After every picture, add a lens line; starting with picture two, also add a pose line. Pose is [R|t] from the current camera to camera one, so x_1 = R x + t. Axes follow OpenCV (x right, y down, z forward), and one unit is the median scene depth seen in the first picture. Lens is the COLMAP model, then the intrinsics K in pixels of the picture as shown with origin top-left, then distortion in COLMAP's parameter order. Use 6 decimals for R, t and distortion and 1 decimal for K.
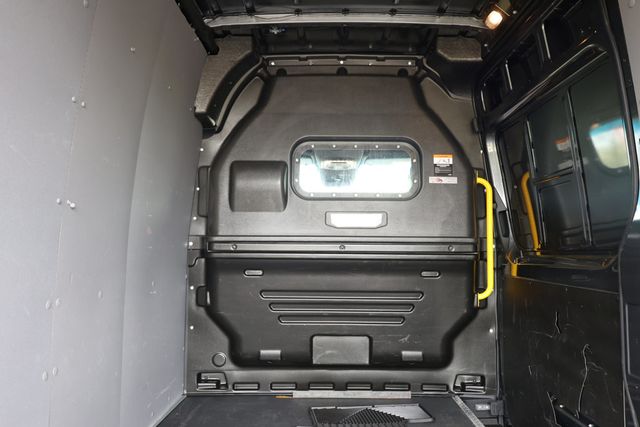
lens RADIAL K [[531.1, 0, 320.0], [0, 531.1, 213.5], [0, 0, 1]] dist [0.000573, 0.001970]
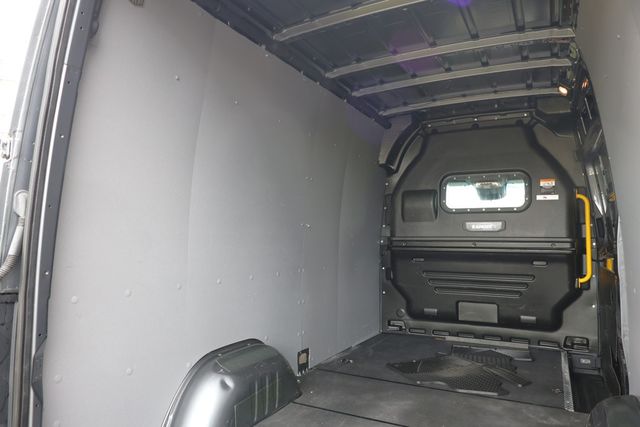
lens RADIAL K [[531.1, 0, 320.0], [0, 531.1, 213.5], [0, 0, 1]] dist [0.000573, 0.001970]
pose [[0.880910, -0.021723, -0.472786, 0.367015], [0.030304, 0.999485, 0.010540, -0.053132], [0.472313, -0.023612, 0.881114, -0.538956]]
